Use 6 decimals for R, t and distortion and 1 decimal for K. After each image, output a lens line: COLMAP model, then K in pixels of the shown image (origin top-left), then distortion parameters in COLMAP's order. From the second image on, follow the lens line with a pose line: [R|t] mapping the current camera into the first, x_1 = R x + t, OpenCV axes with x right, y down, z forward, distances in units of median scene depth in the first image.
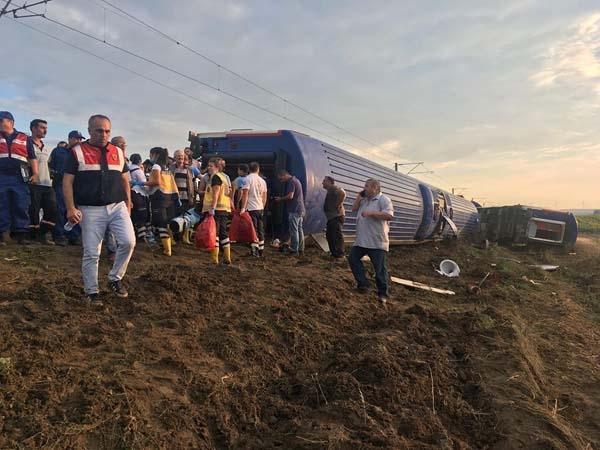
lens RADIAL K [[517.1, 0, 300.0], [0, 517.1, 225.0], [0, 0, 1]] dist [0.077949, -0.098836]
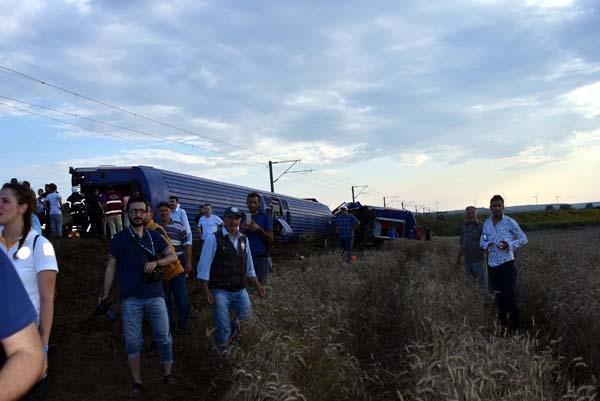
lens RADIAL K [[762.9, 0, 300.0], [0, 762.9, 200.5], [0, 0, 1]] dist [-0.127336, -0.006370]
pose [[0.981344, -0.045599, 0.186775, 0.009949], [0.056464, 0.996983, -0.053269, 0.034091], [-0.183782, 0.062821, 0.980958, -0.649854]]
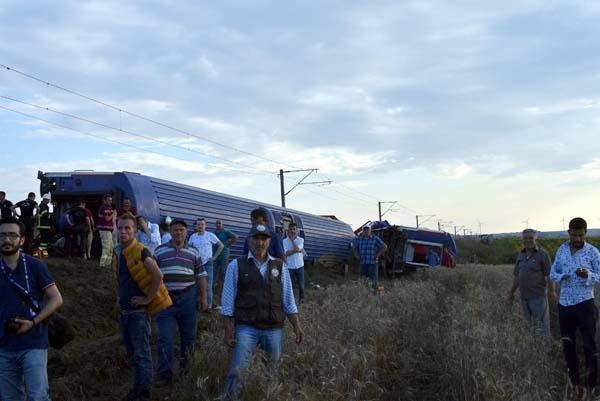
lens RADIAL K [[902.2, 0, 300.0], [0, 902.2, 200.5], [0, 0, 1]] dist [-0.013064, -0.020708]
pose [[0.985070, -0.022142, 0.170727, 0.013664], [0.035000, 0.996741, -0.072678, 0.032353], [-0.168561, 0.077568, 0.982634, -0.617999]]
